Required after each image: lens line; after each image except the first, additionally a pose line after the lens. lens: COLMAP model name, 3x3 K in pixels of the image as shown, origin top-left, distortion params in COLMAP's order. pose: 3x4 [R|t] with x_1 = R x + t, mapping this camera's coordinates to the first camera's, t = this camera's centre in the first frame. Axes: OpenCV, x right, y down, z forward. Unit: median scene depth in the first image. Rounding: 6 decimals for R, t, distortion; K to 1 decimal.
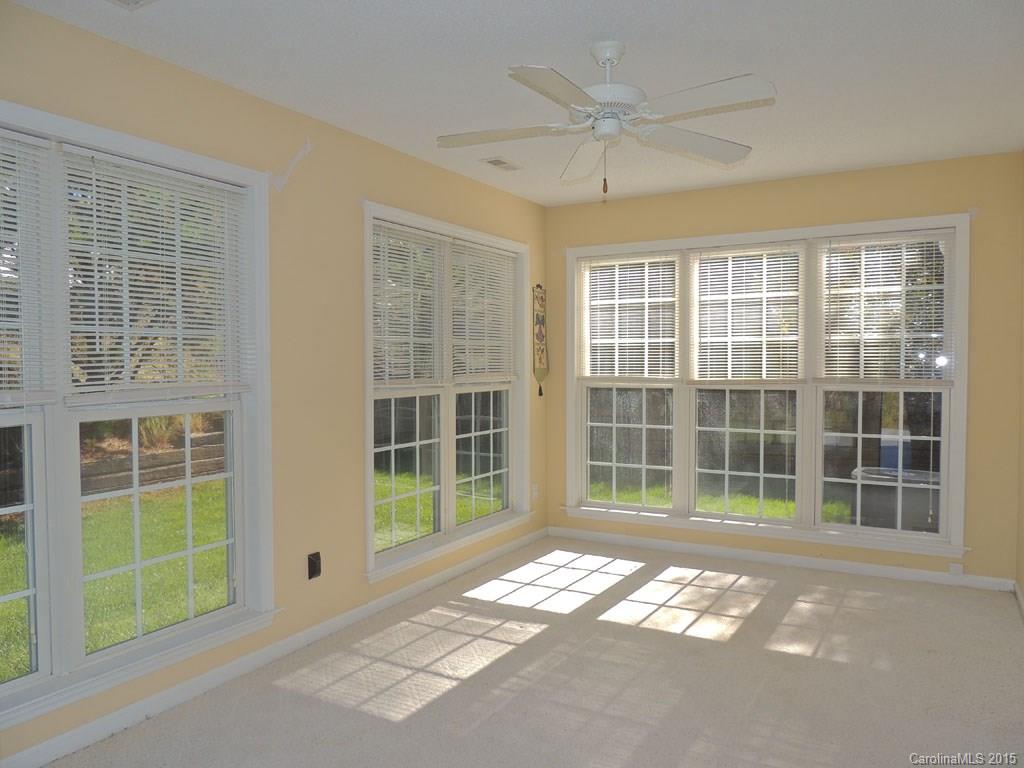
lens RADIAL K [[726.0, 0, 508.3], [0, 726.0, 382.1], [0, 0, 1]] dist [-0.027684, 0.009581]
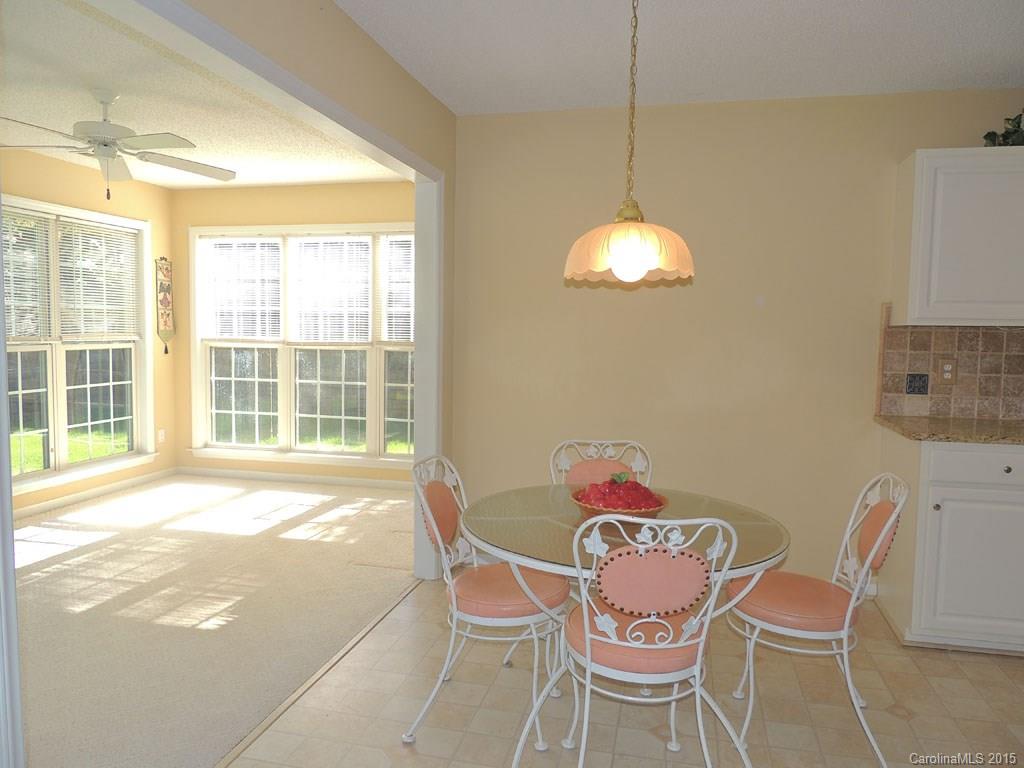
lens RADIAL K [[726.0, 0, 513.4], [0, 726.0, 390.0], [0, 0, 1]] dist [-0.027684, 0.009581]
pose [[0.956516, -0.004263, 0.291649, 0.247000], [-0.013303, 0.998215, 0.058219, 0.002223], [-0.291377, -0.059567, 0.954752, -0.277059]]
